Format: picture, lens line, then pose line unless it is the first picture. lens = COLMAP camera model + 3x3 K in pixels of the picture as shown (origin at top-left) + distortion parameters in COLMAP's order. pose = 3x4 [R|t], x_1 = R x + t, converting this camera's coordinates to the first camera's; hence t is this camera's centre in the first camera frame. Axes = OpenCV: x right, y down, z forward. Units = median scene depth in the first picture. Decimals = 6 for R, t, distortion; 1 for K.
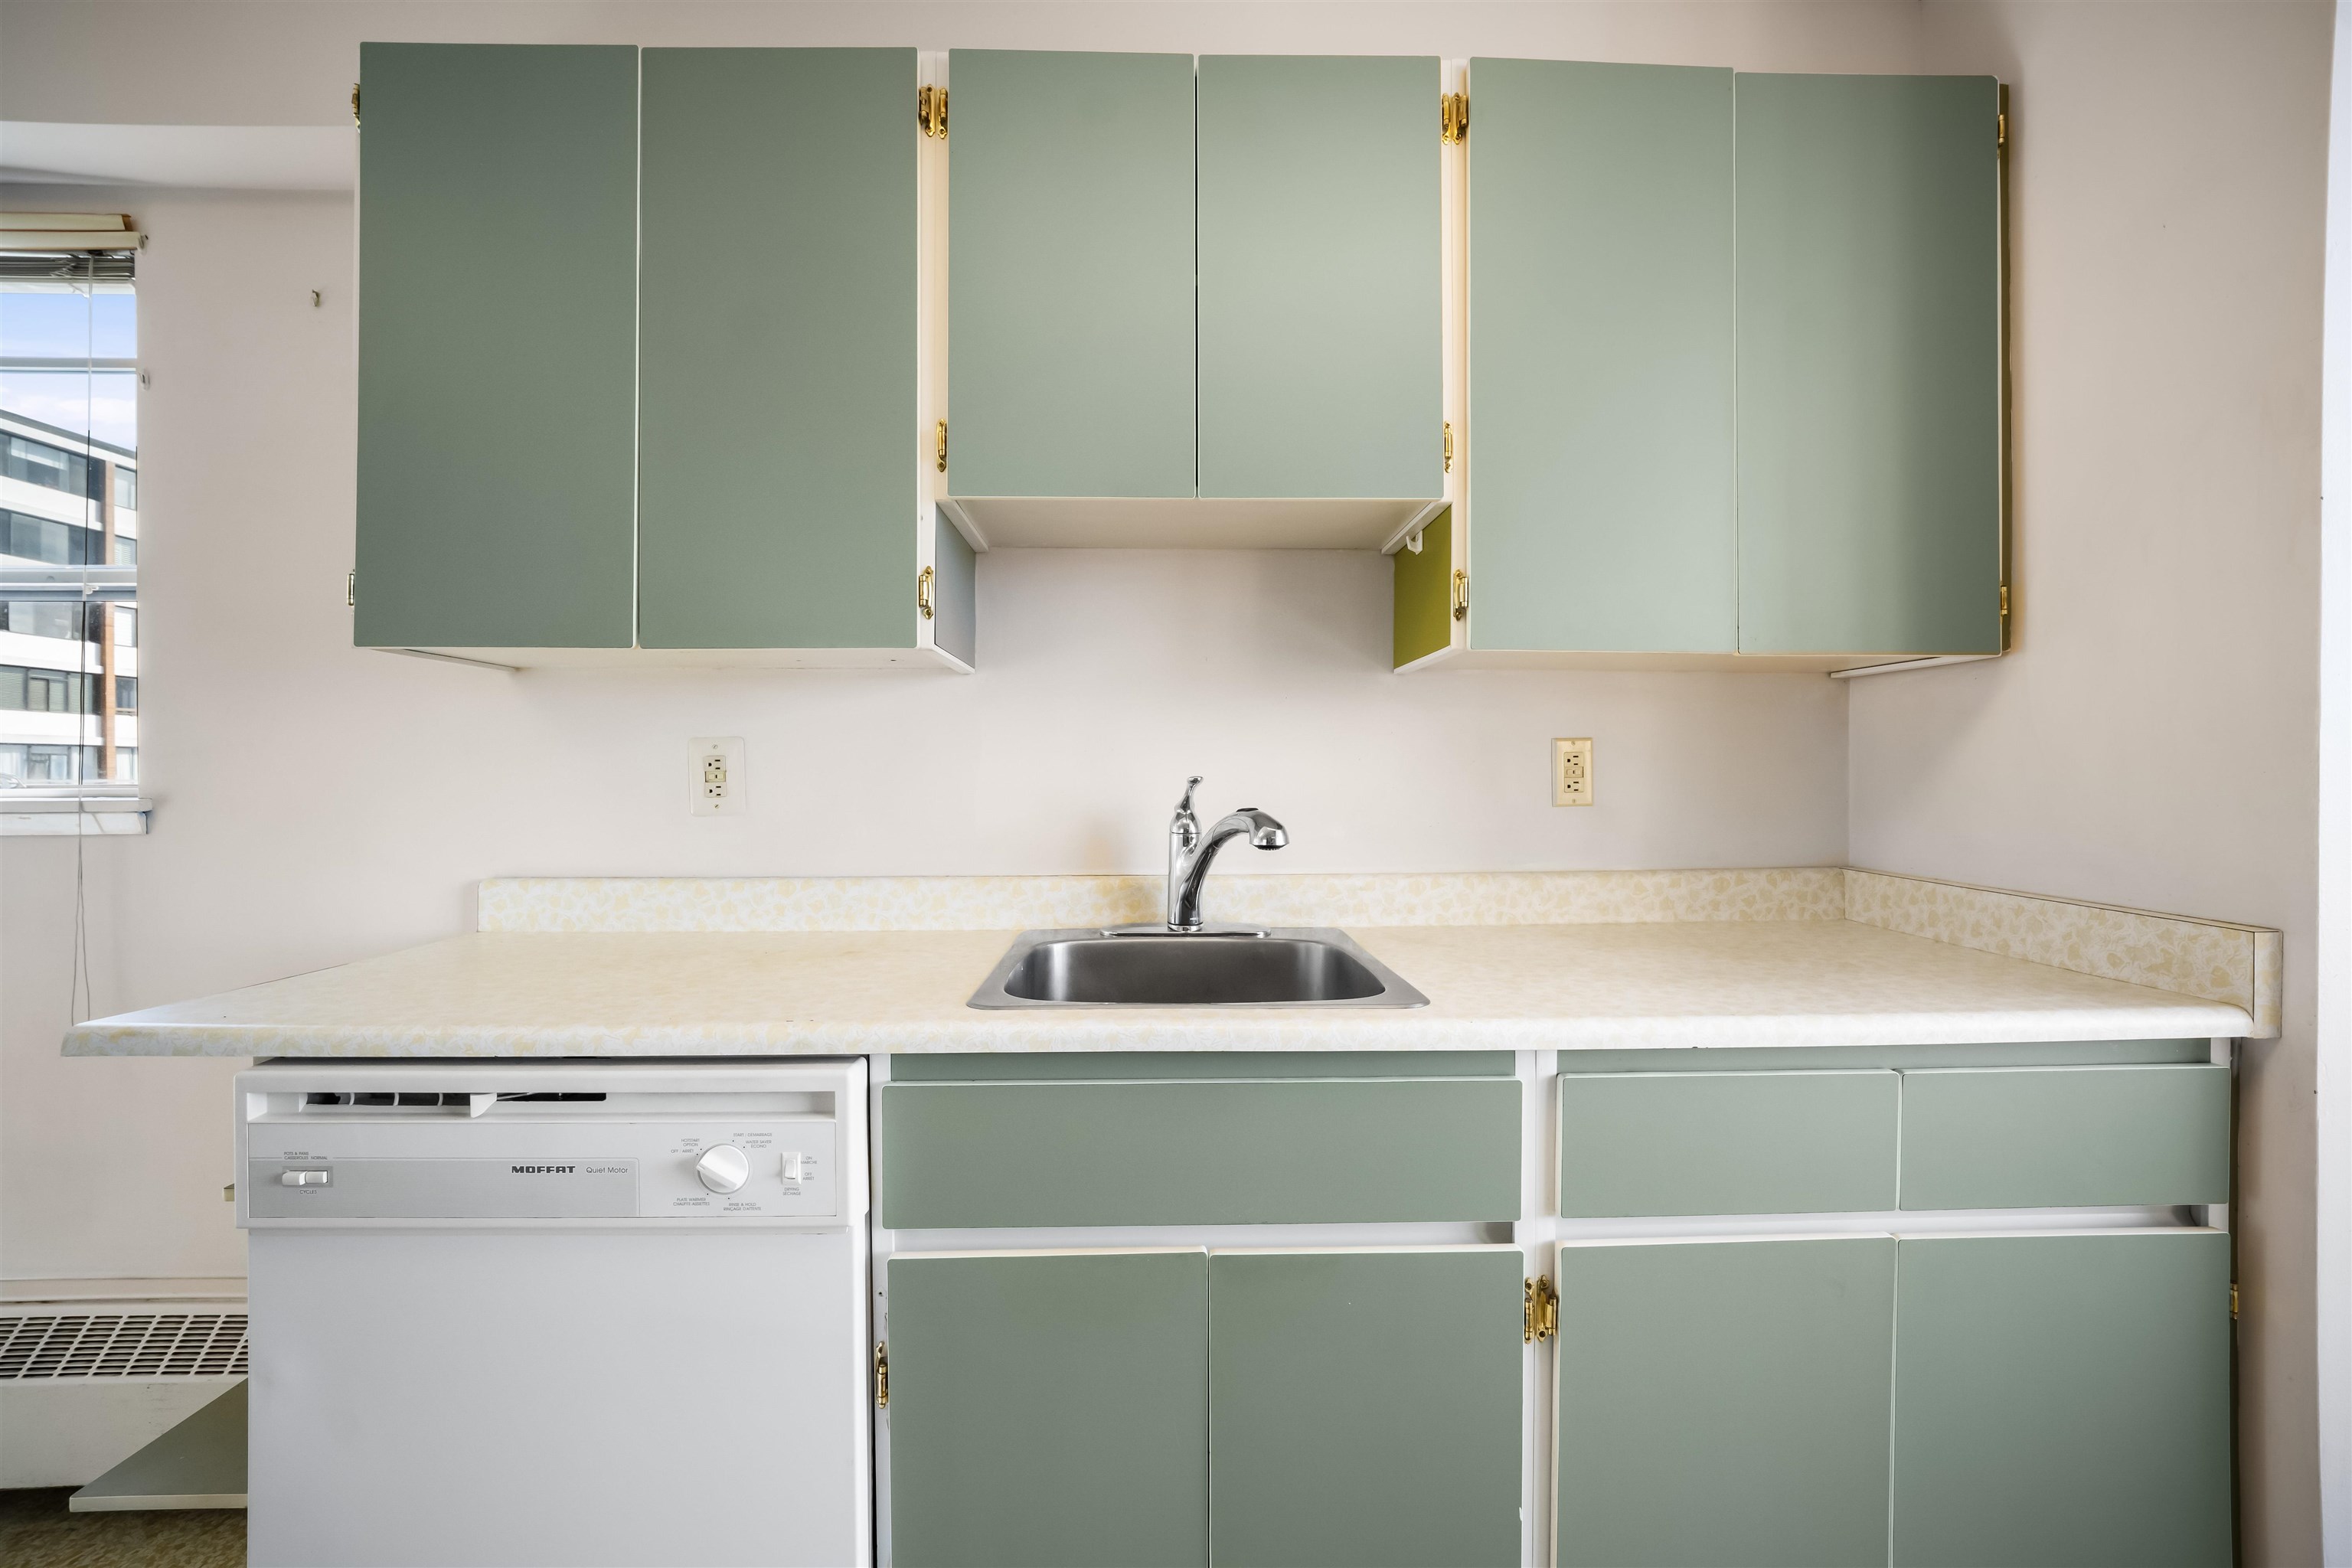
lens RADIAL K [[954.9, 0, 1181.4], [0, 954.9, 775.7], [0, 0, 1]] dist [-0.016396, 0.001365]
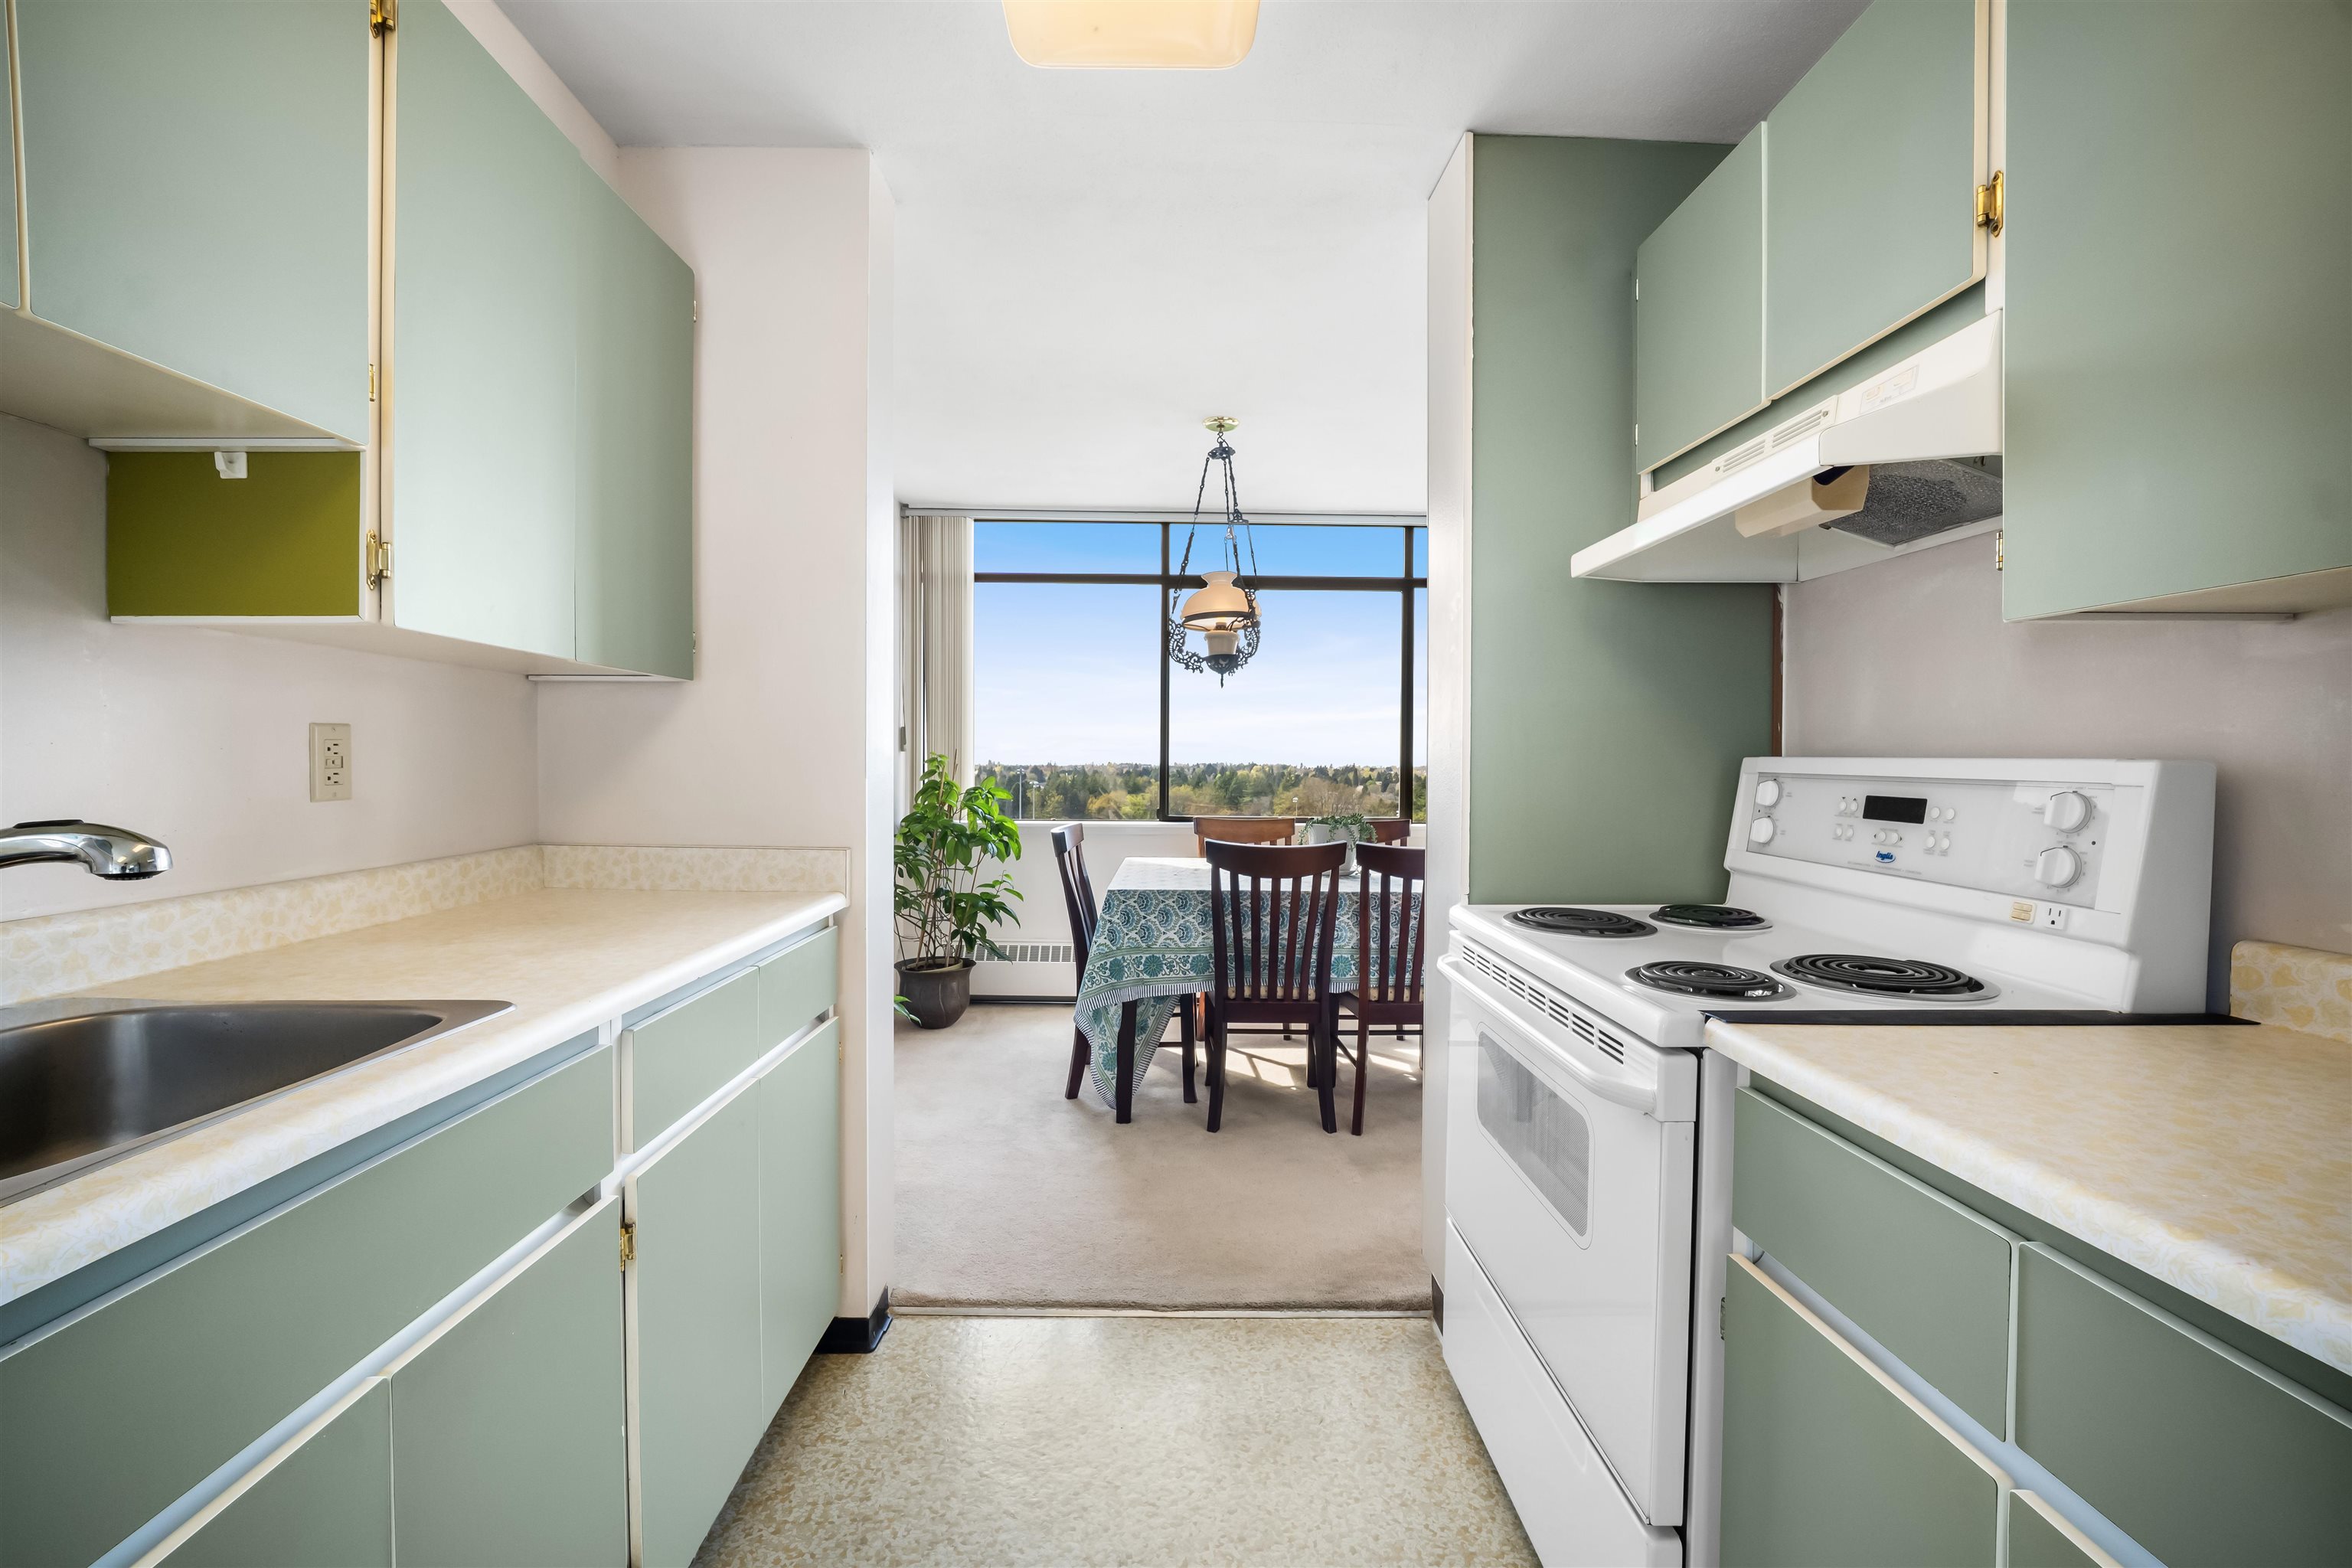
lens RADIAL K [[954.9, 0, 1139.9], [0, 954.9, 770.4], [0, 0, 1]] dist [-0.016396, 0.001365]
pose [[0.050604, -0.009383, 0.998675, -0.434303], [0.001134, 0.999956, 0.009337, -0.003405], [-0.998718, 0.000660, 0.050612, 0.209949]]
